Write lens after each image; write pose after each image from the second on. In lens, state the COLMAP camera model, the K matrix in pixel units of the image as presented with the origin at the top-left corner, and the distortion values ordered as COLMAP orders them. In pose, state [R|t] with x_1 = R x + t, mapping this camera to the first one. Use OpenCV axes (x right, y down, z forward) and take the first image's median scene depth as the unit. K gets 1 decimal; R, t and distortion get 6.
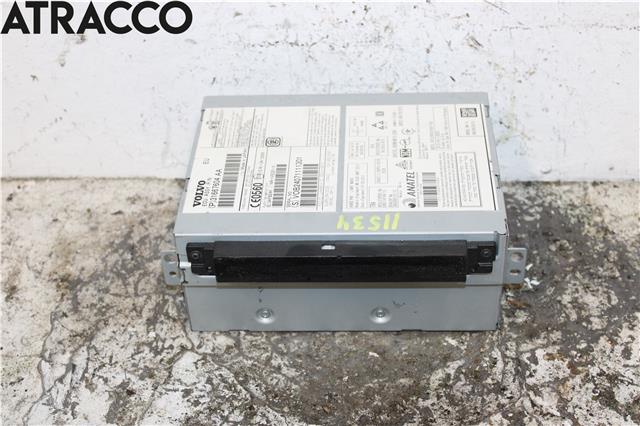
lens RADIAL K [[1098.0, 0, 323.3], [0, 1098.0, 206.3], [0, 0, 1]] dist [0.040483, 0.000000]
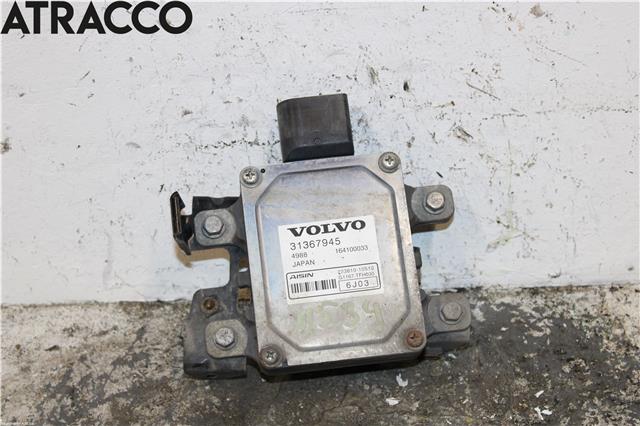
lens RADIAL K [[1409.0, 0, 322.0], [0, 1409.0, 206.3], [0, 0, 1]] dist [0.123349, 0.000000]
pose [[0.998894, -0.043727, 0.017303, 0.005635], [0.044515, 0.997851, -0.048085, -0.043636], [-0.015163, 0.048802, 0.998693, -0.101118]]
